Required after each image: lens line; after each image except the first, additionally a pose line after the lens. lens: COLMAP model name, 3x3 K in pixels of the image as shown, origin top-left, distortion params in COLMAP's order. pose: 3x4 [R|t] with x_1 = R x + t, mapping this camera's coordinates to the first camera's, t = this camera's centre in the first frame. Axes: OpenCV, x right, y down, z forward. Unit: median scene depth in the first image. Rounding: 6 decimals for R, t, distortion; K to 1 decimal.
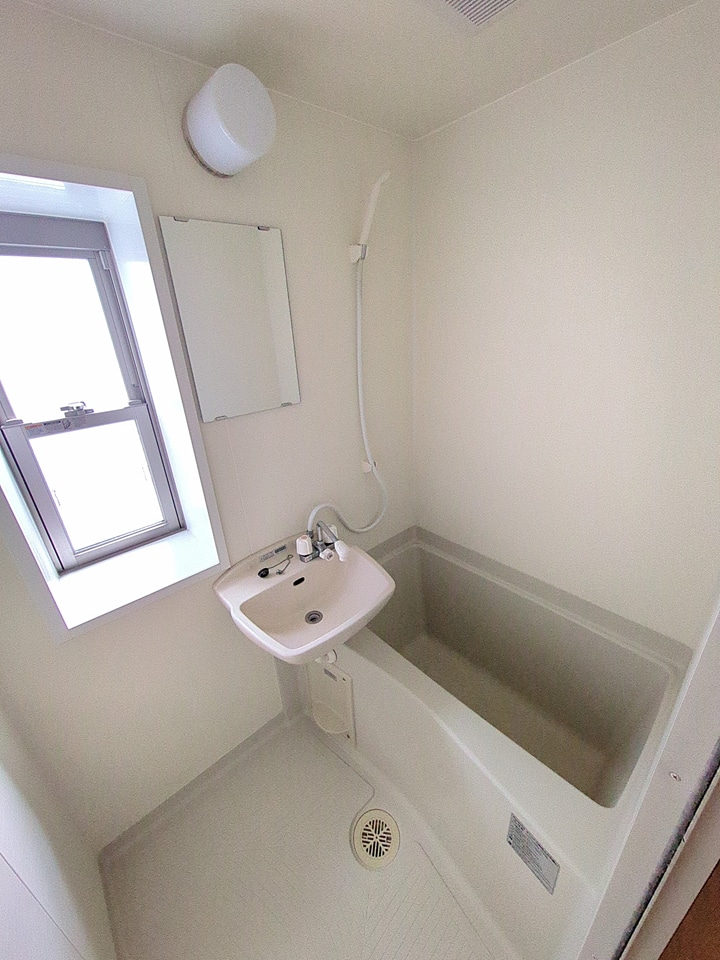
lens RADIAL K [[385.5, 0, 360.0], [0, 385.5, 480.0], [0, 0, 1]] dist [-0.012056, -0.000056]
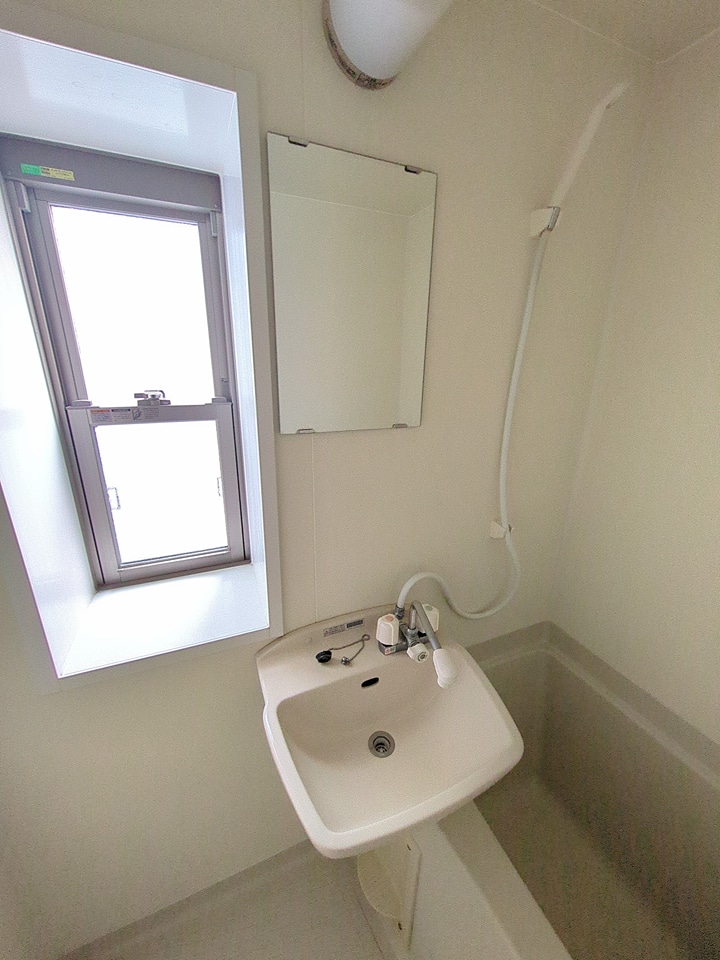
lens RADIAL K [[378.6, 0, 360.0], [0, 378.6, 480.0], [0, 0, 1]] dist [0.000177, 0.000002]
pose [[0.947440, 0.167215, -0.272757, -0.053415], [-0.187498, 0.980998, -0.049880, -0.050174], [0.259233, 0.098400, 0.960789, 0.318332]]
